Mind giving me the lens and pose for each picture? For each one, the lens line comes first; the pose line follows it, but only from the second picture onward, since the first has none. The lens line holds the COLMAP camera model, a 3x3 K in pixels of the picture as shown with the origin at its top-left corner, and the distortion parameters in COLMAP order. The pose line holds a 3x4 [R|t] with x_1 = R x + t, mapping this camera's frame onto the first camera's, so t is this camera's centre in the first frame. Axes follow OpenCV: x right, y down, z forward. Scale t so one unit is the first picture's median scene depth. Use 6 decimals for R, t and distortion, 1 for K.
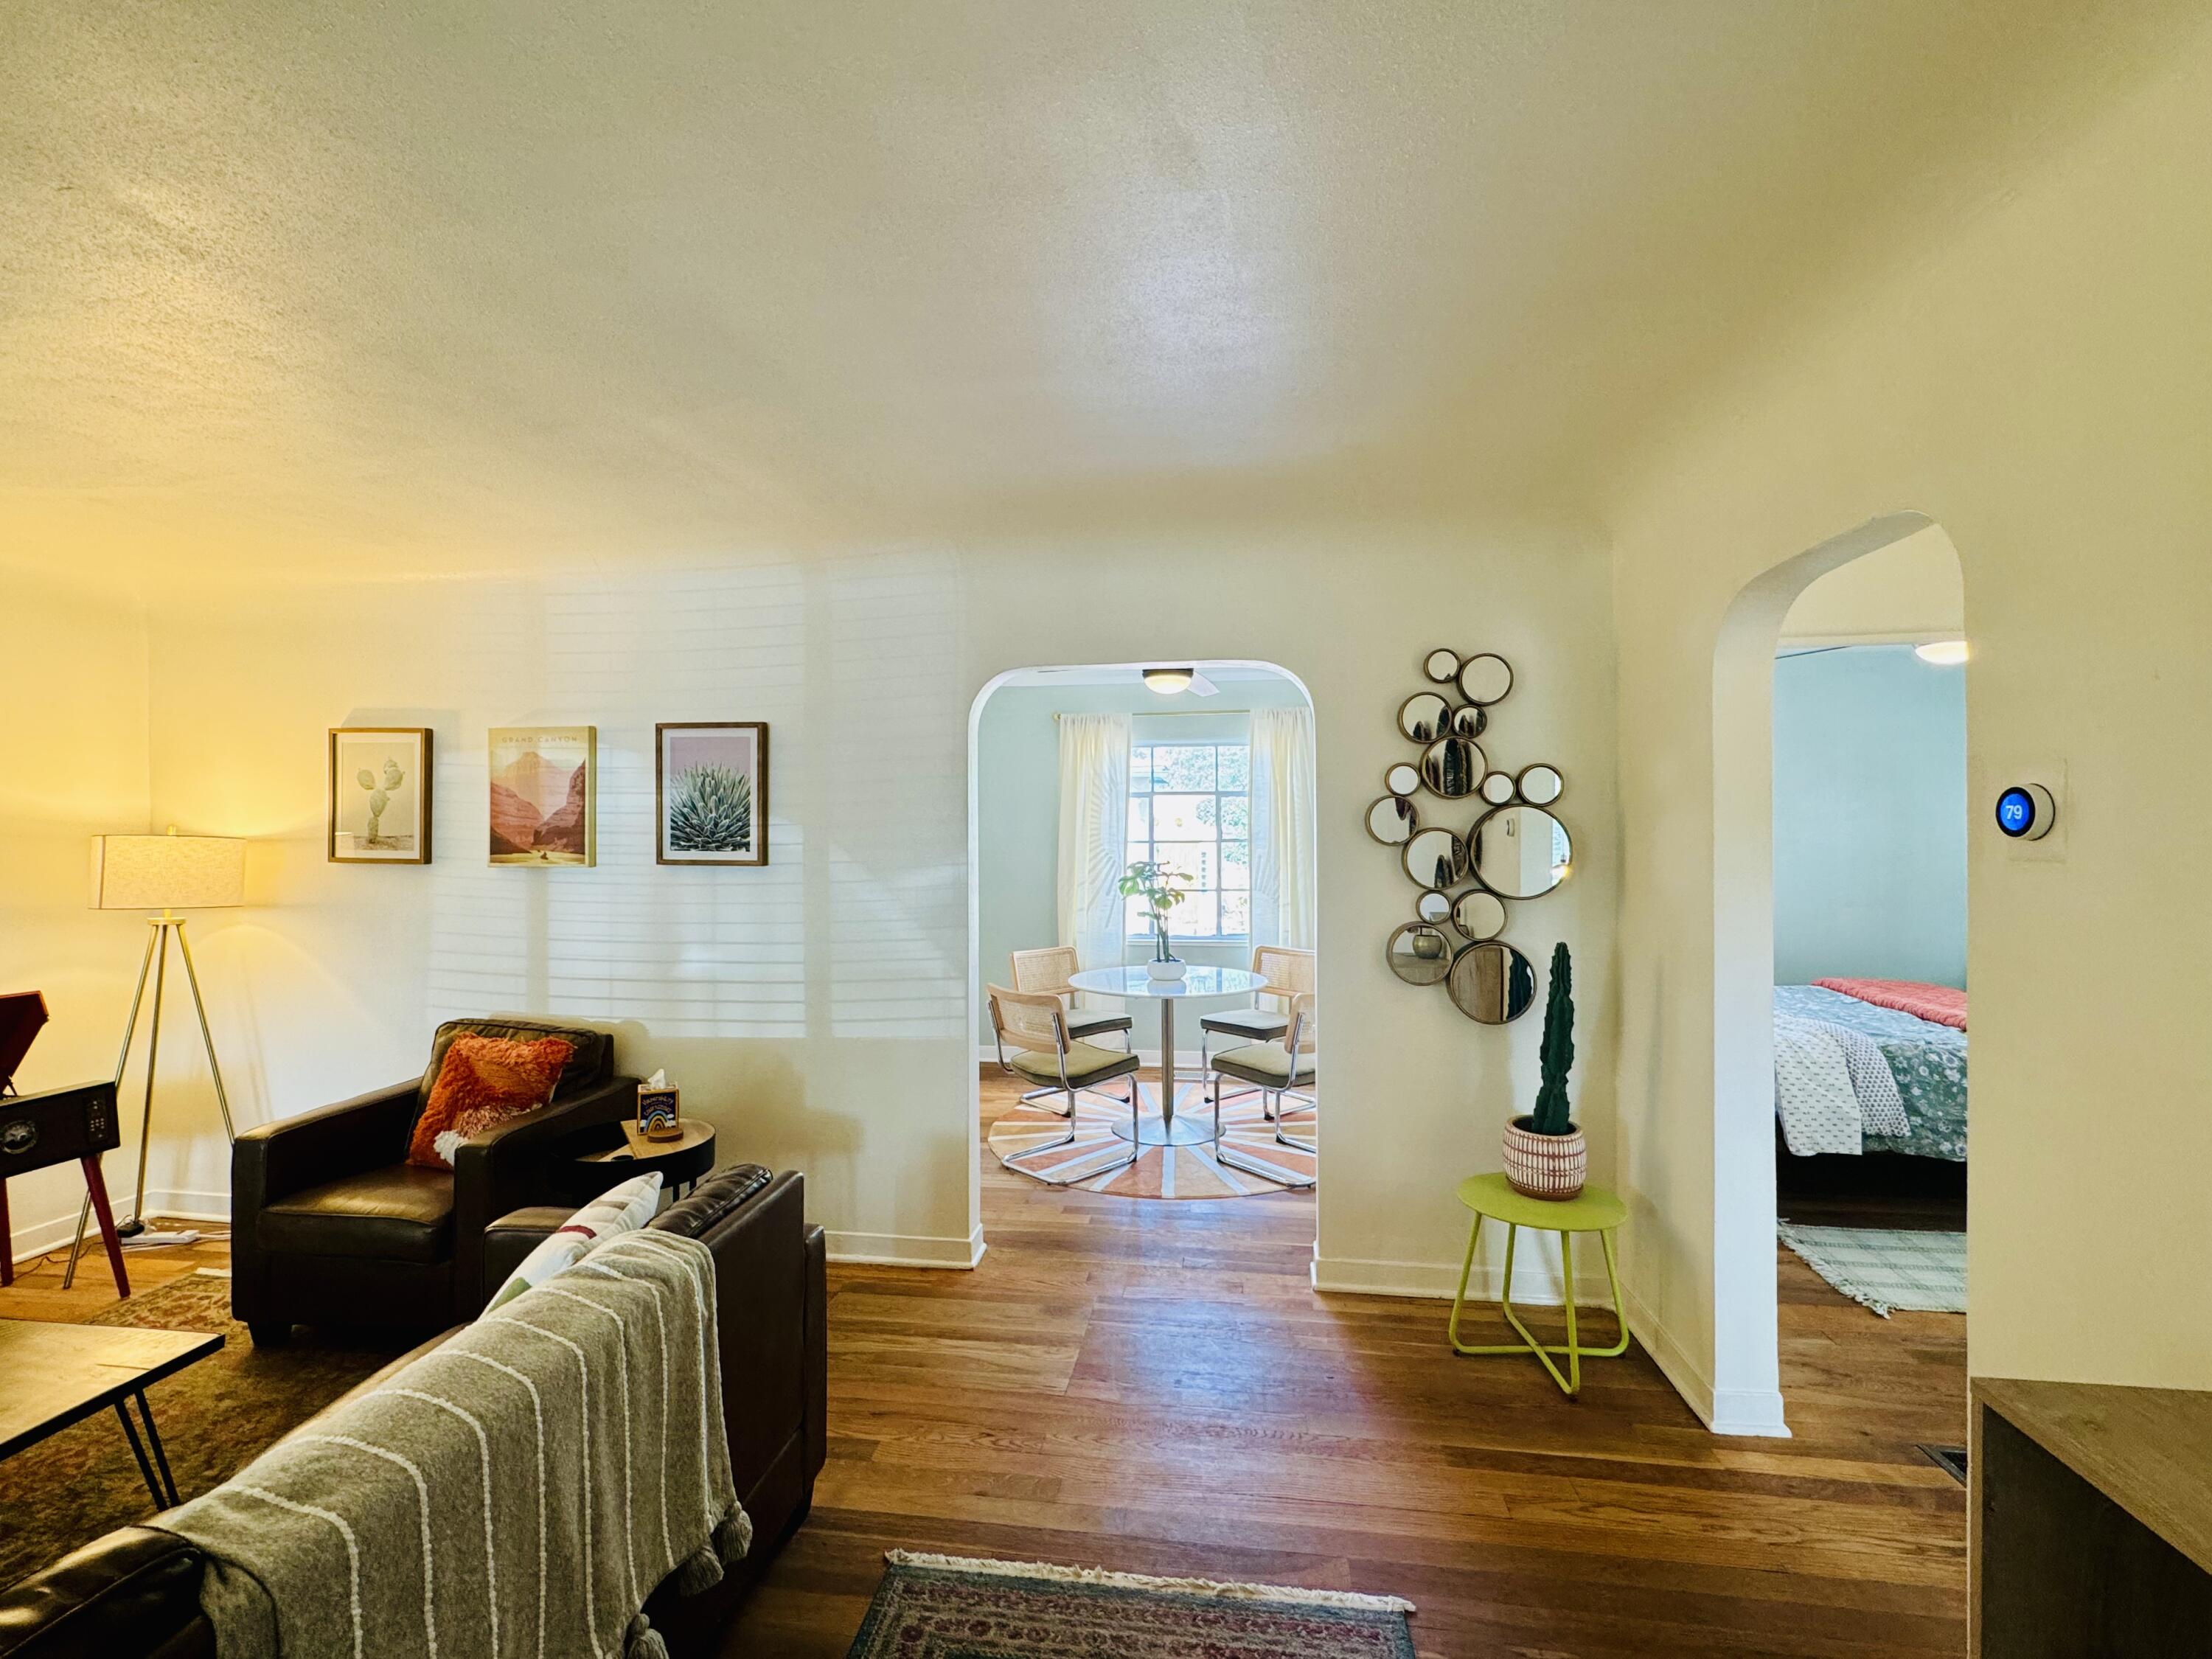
lens RADIAL K [[985.6, 0, 1103.9], [0, 985.6, 827.7], [0, 0, 1]] dist [-0.002551, 0.000249]
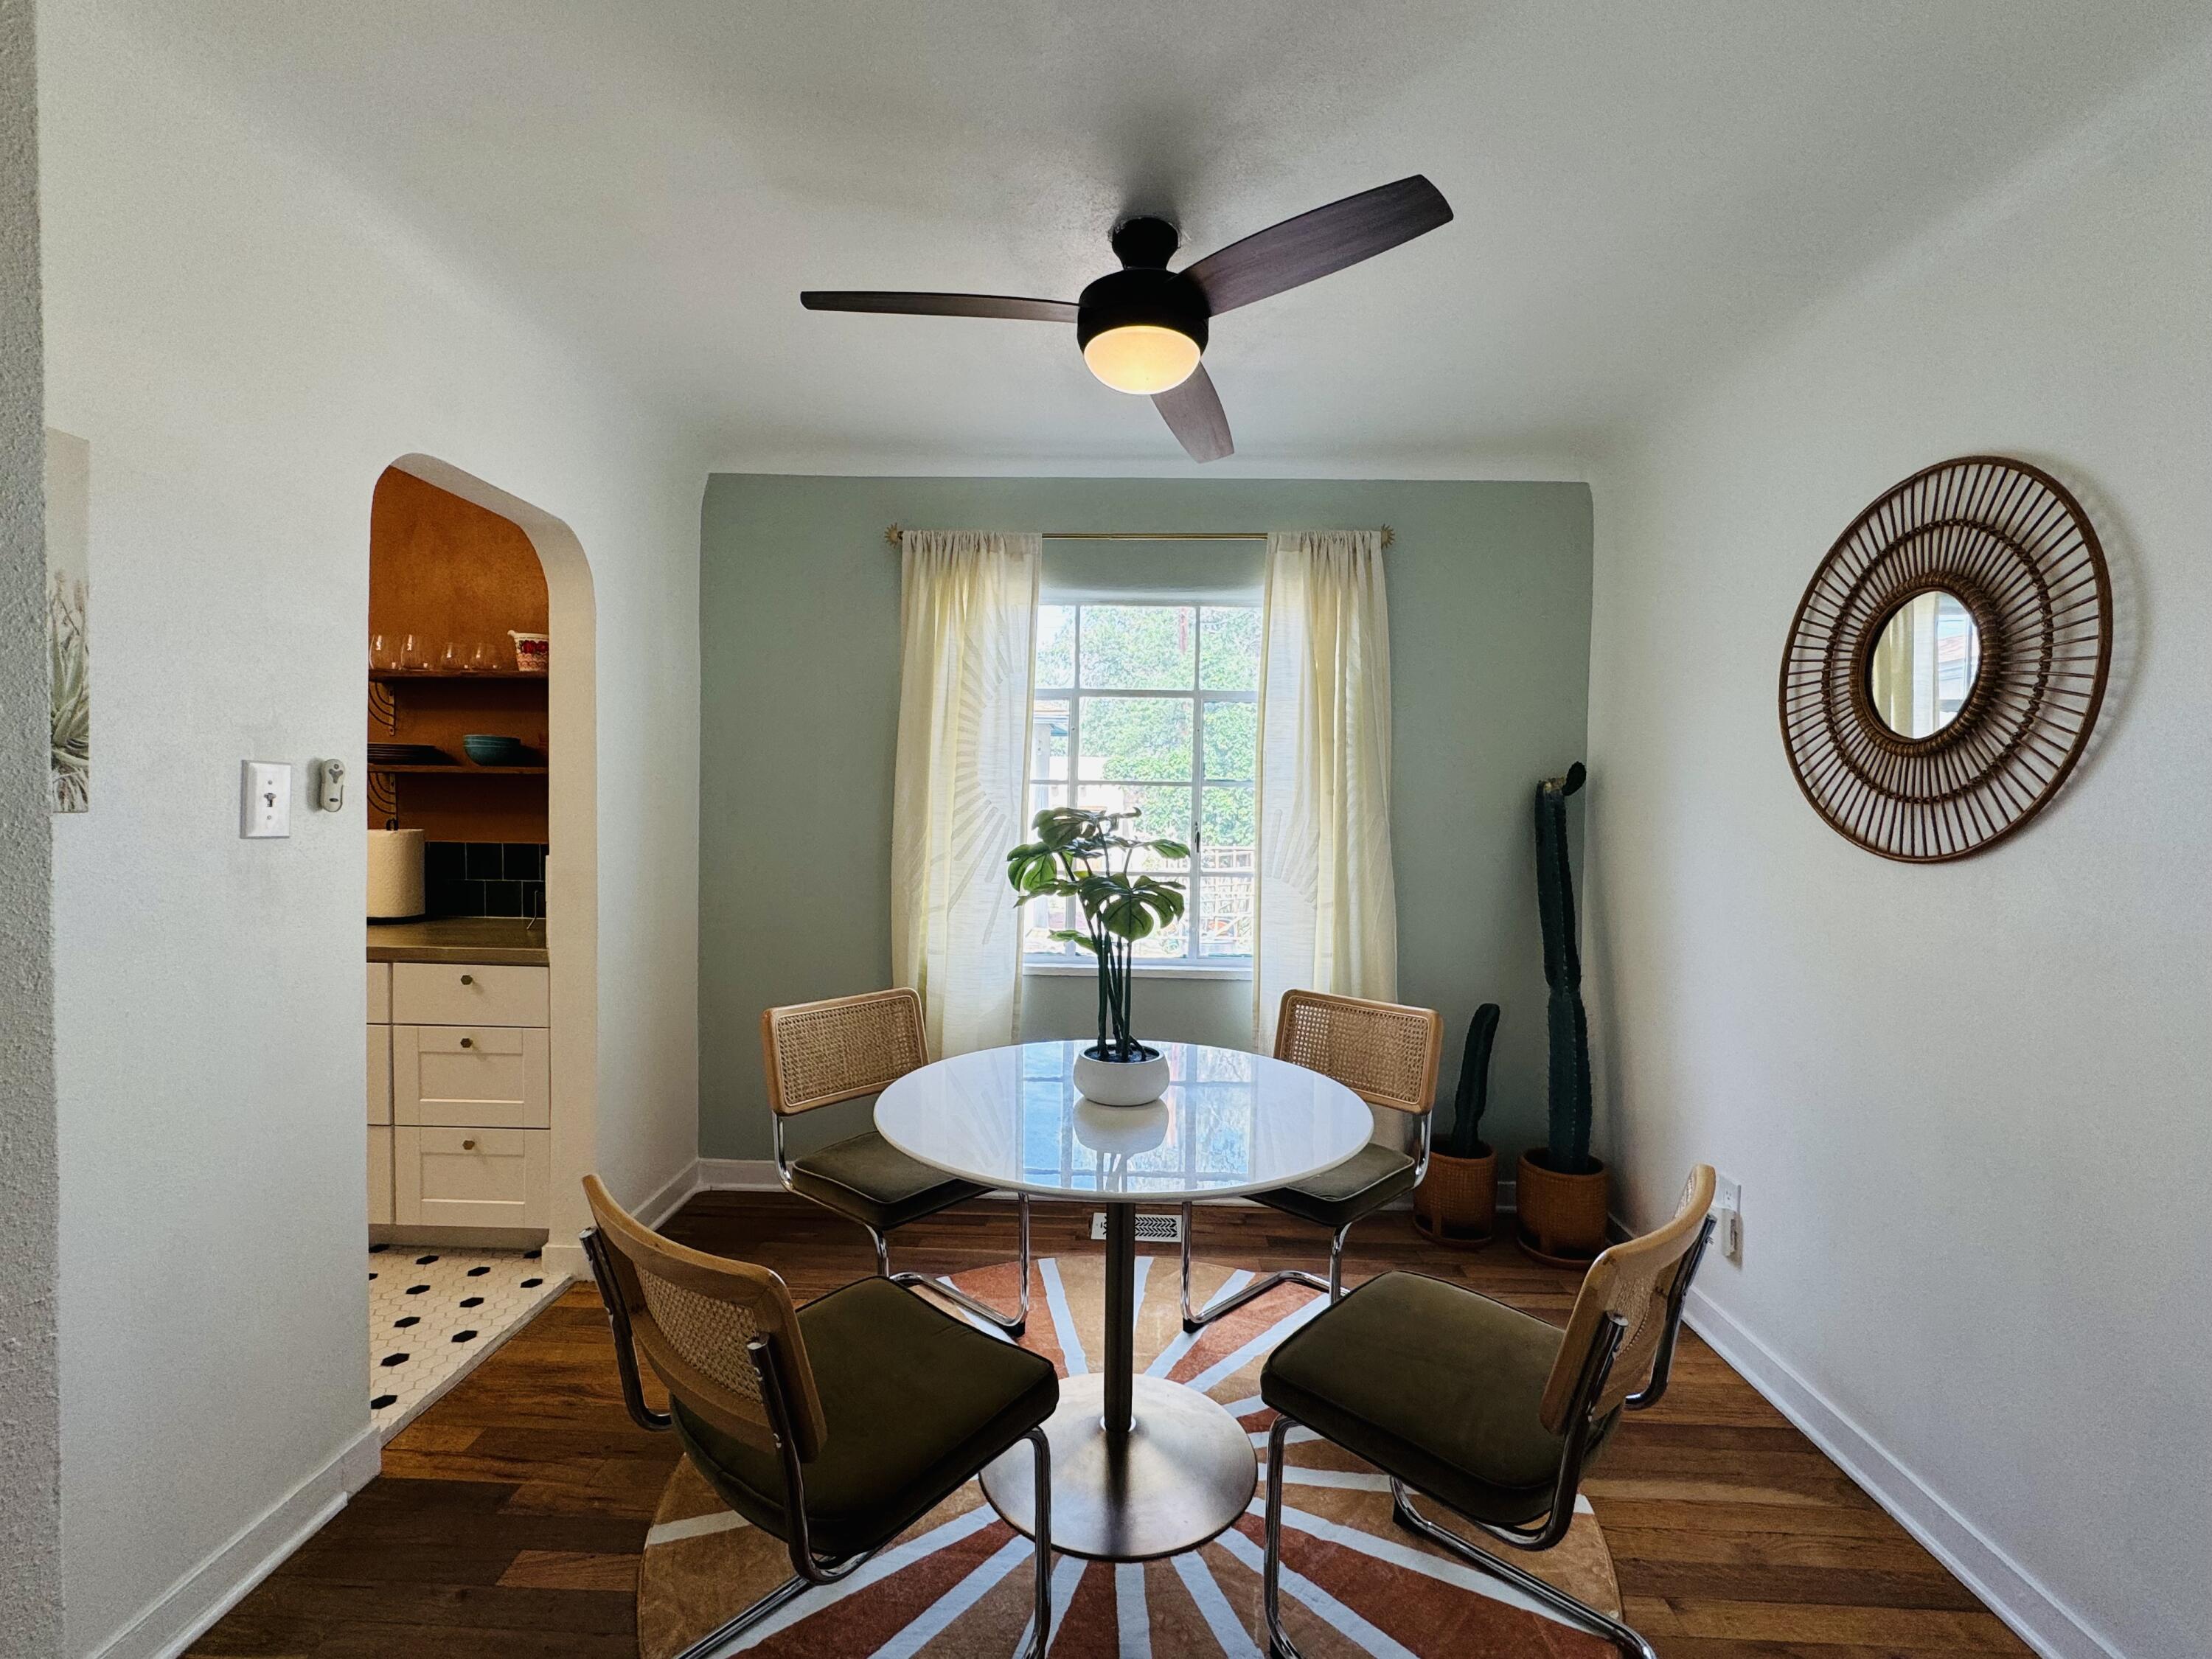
lens RADIAL K [[985.6, 0, 1114.5], [0, 985.6, 832.5], [0, 0, 1]] dist [-0.002551, 0.000249]
pose [[0.992955, 0.018620, 0.117020, 0.015778], [-0.022718, 0.999171, 0.033784, 0.041501], [-0.116294, -0.036205, 0.992555, 0.844302]]
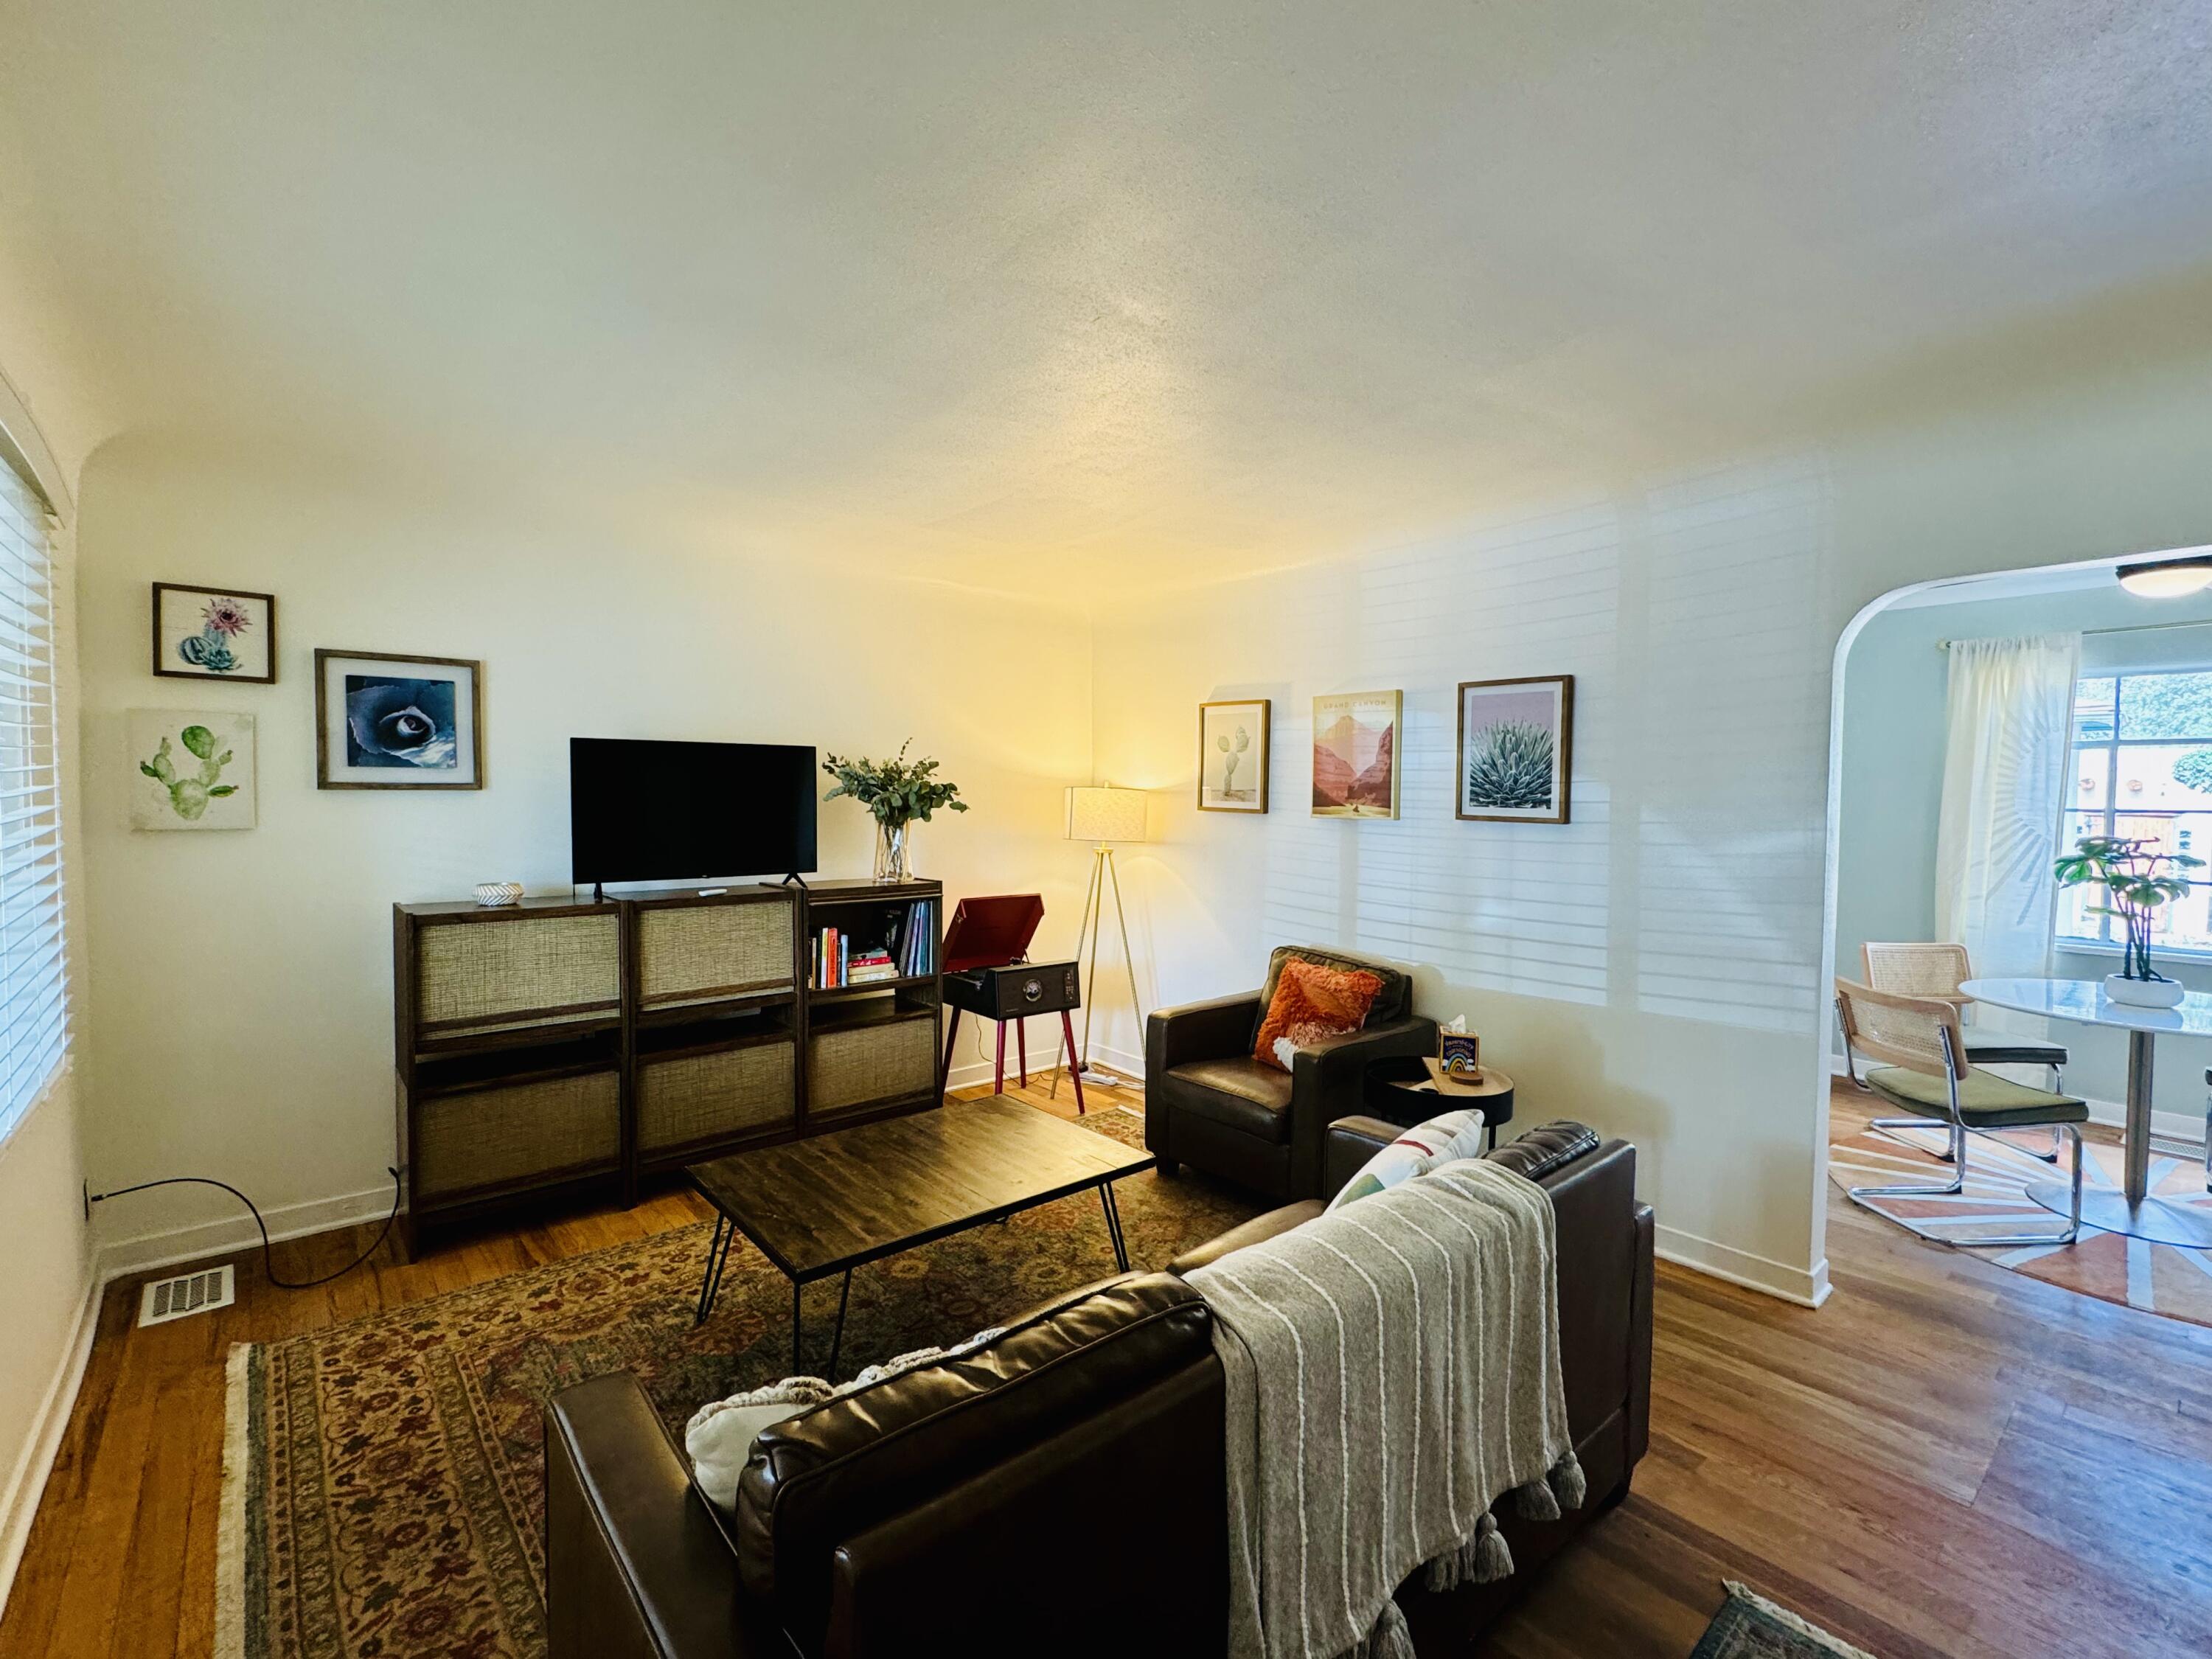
lens RADIAL K [[985.6, 0, 1105.5], [0, 985.6, 827.4], [0, 0, 1]] dist [-0.002551, 0.000249]
pose [[0.746984, 0.034677, -0.663937, -0.039507], [-0.009109, 0.999079, 0.041933, 0.005403], [0.664780, -0.025275, 0.746612, -0.023421]]
